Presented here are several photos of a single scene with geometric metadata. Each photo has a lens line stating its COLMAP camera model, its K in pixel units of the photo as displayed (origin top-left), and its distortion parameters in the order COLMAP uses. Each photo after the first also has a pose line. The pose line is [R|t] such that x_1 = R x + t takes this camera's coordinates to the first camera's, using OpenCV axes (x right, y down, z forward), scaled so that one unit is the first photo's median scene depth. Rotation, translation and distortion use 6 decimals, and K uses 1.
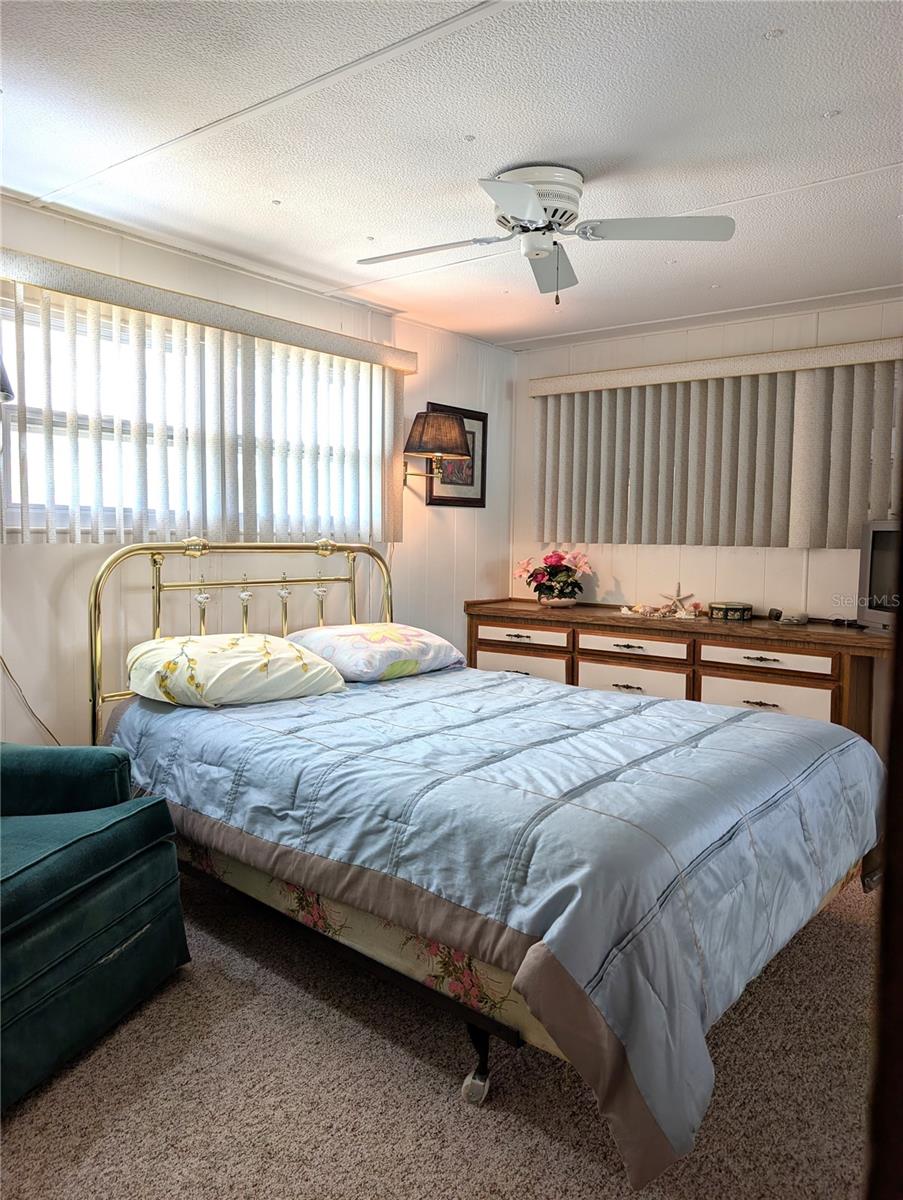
lens RADIAL K [[851.9, 0, 452.3], [0, 851.9, 599.8], [0, 0, 1]] dist [0.008616, 0.000787]
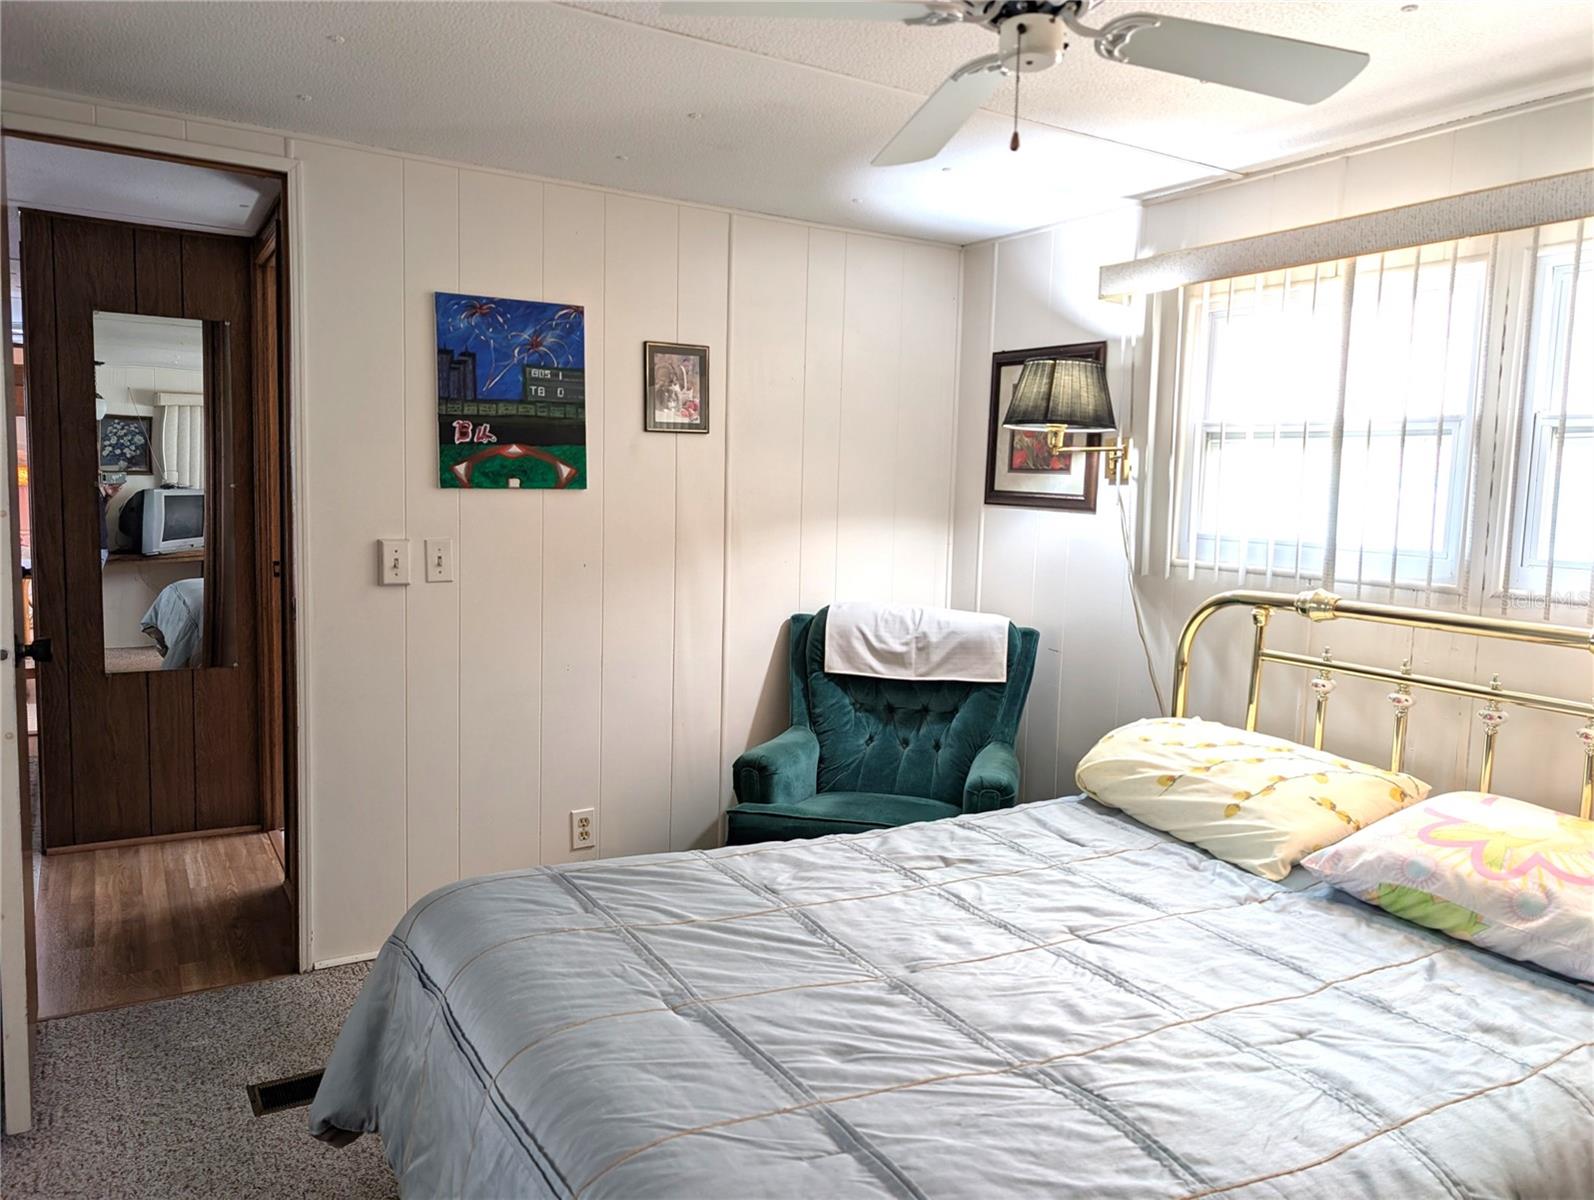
lens RADIAL K [[1129.1, 0, 794.6], [0, 1129.1, 603.4], [0, 0, 1]] dist [-0.002159, -0.002034]
pose [[-0.374192, 0.062472, -0.925245, 0.662597], [-0.109953, 0.987702, 0.111157, -0.118062], [0.920810, 0.143328, -0.362721, 0.974498]]
